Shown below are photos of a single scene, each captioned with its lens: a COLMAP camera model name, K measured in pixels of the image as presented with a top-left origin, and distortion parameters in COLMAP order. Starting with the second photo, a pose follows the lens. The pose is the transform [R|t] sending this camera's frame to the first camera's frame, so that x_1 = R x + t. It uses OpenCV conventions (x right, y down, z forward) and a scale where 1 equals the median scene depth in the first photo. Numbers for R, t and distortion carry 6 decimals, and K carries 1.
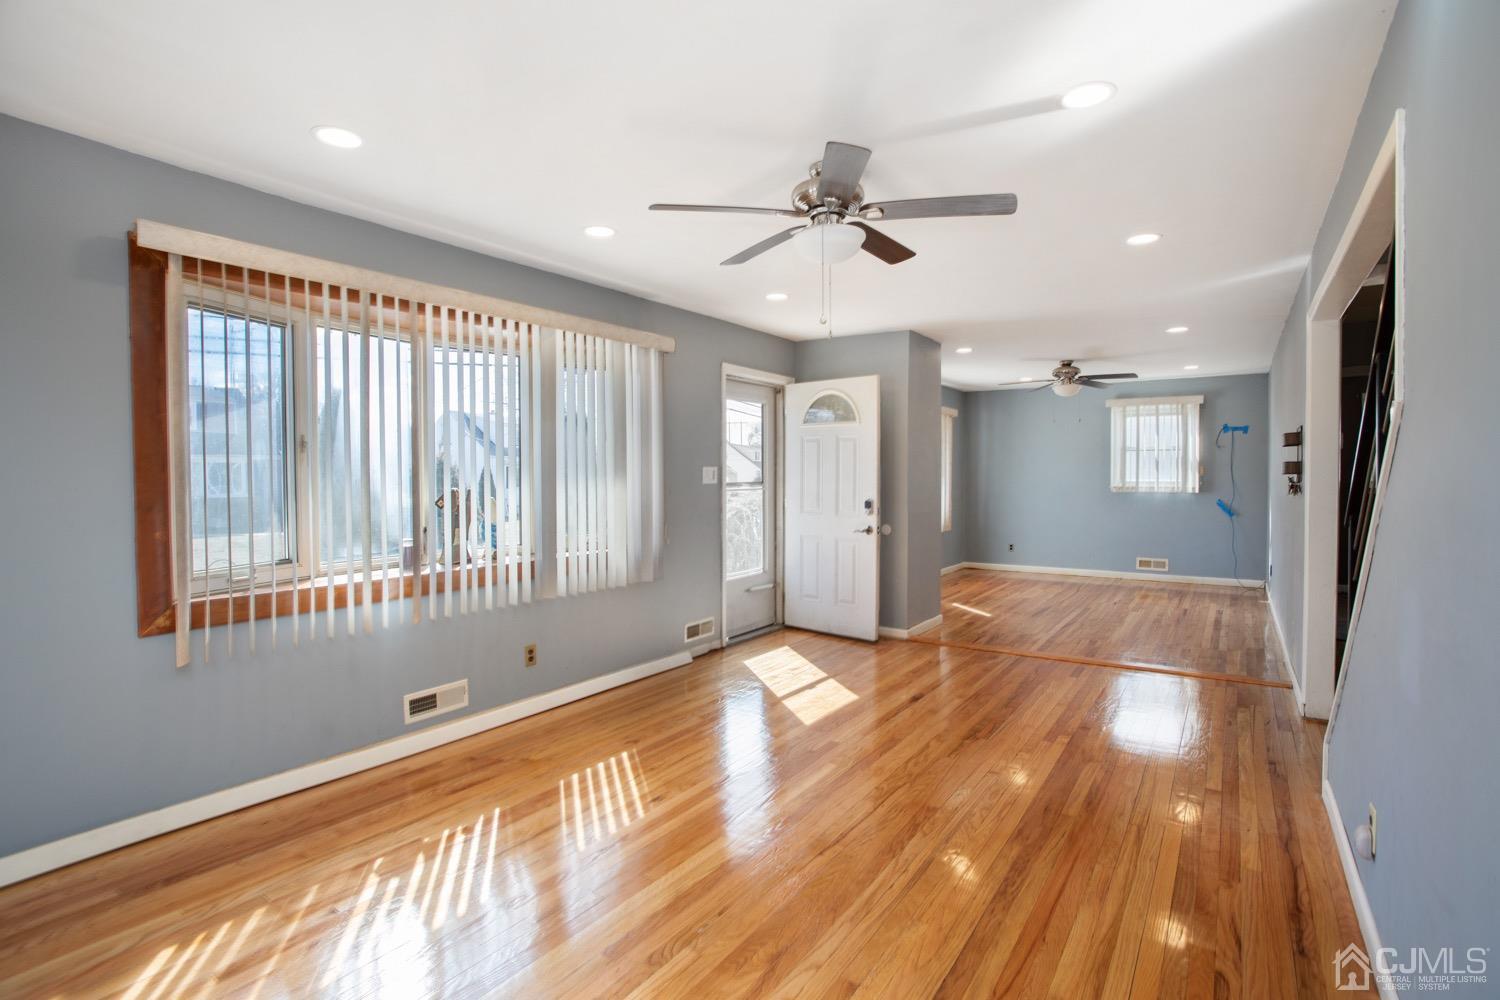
lens RADIAL K [[743.8, 0, 736.2], [0, 743.8, 495.8], [0, 0, 1]] dist [-0.033004, 0.009553]
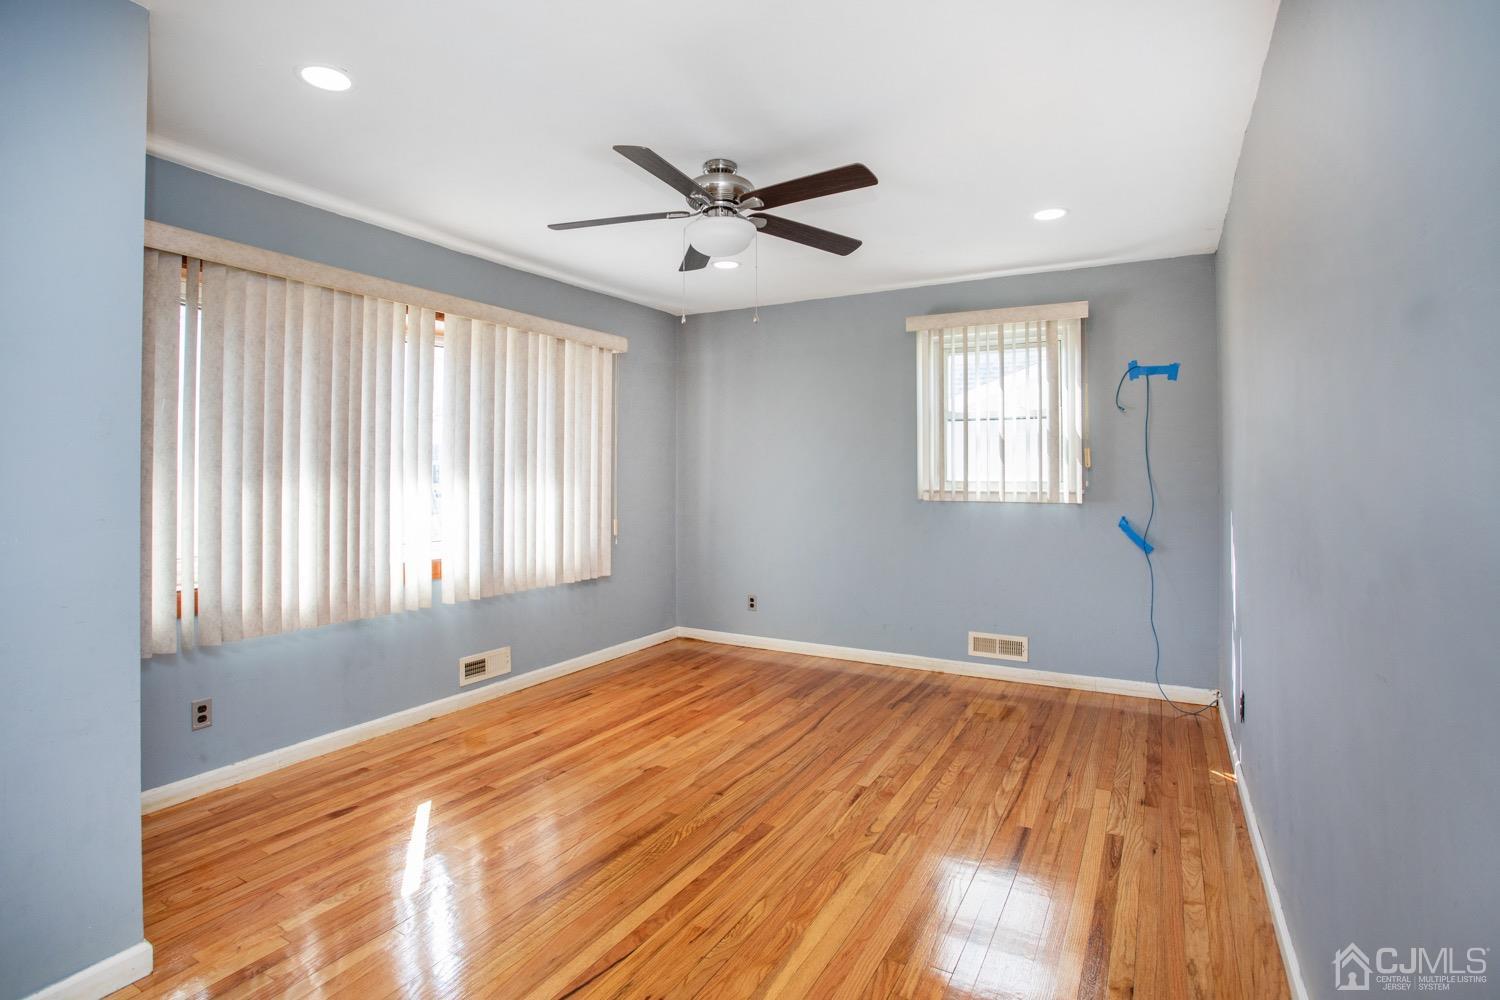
lens RADIAL K [[743.8, 0, 722.1], [0, 743.8, 461.7], [0, 0, 1]] dist [-0.033004, 0.009553]
pose [[0.997675, 0.006740, 0.067824, 0.360202], [-0.003688, 0.998979, -0.045022, -0.008921], [-0.068058, 0.044667, 0.996681, 0.531873]]
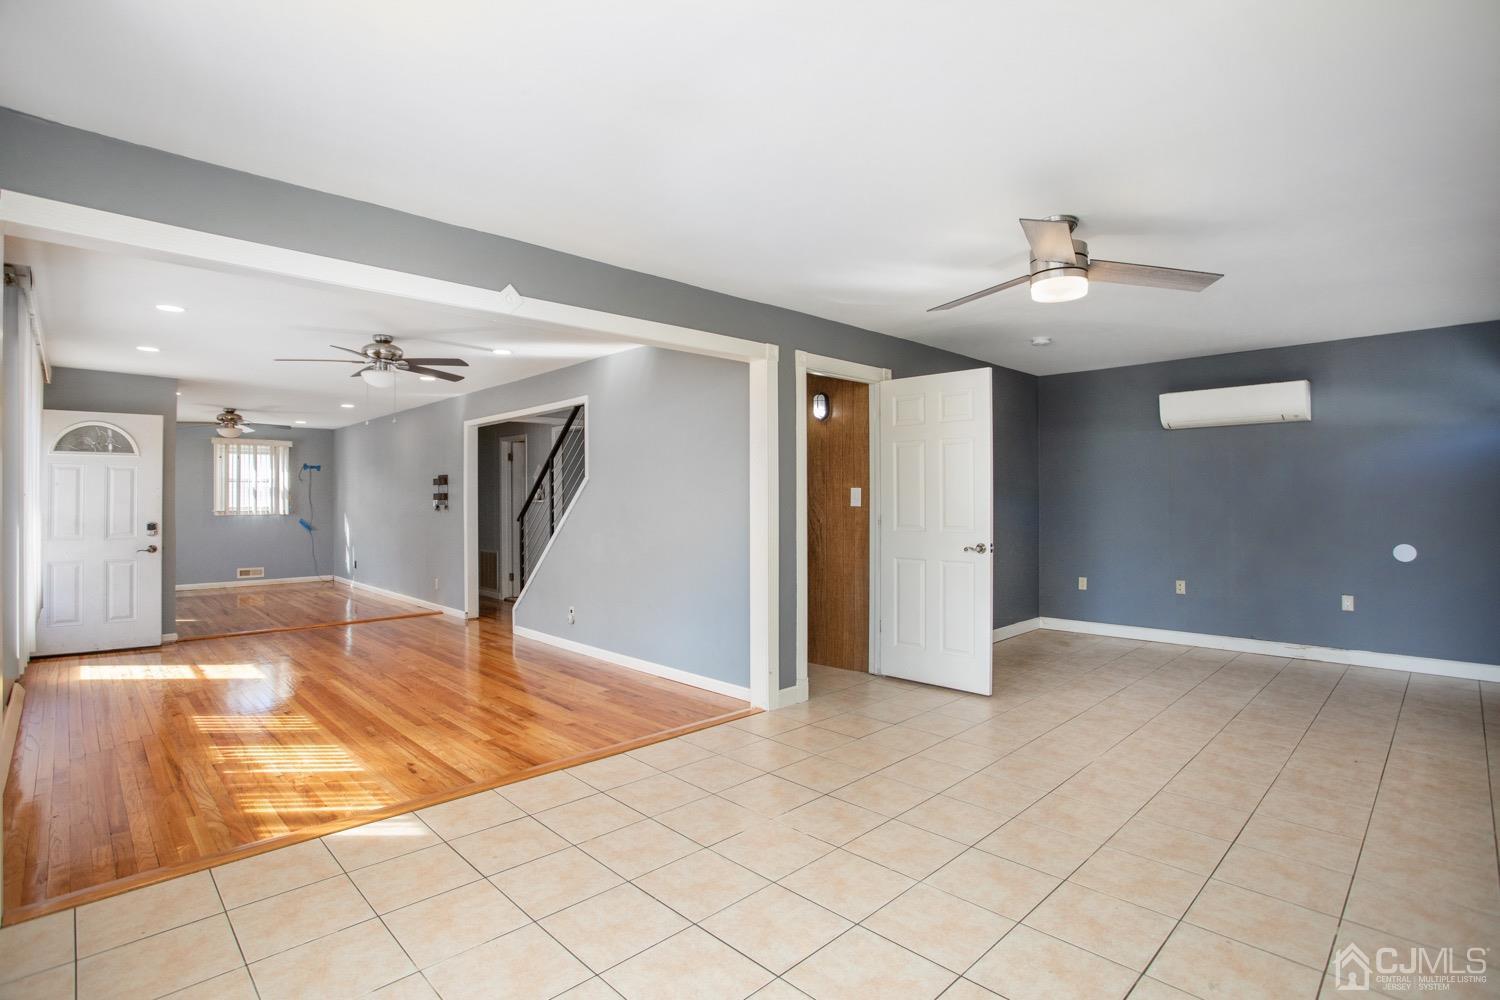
lens RADIAL K [[743.8, 0, 747.1], [0, 743.8, 490.9], [0, 0, 1]] dist [-0.033004, 0.009553]
pose [[0.210930, 0.011235, 0.977437, -0.492802], [0.031396, 0.999340, -0.018262, 0.003727], [-0.976997, 0.034540, 0.210438, -0.088843]]
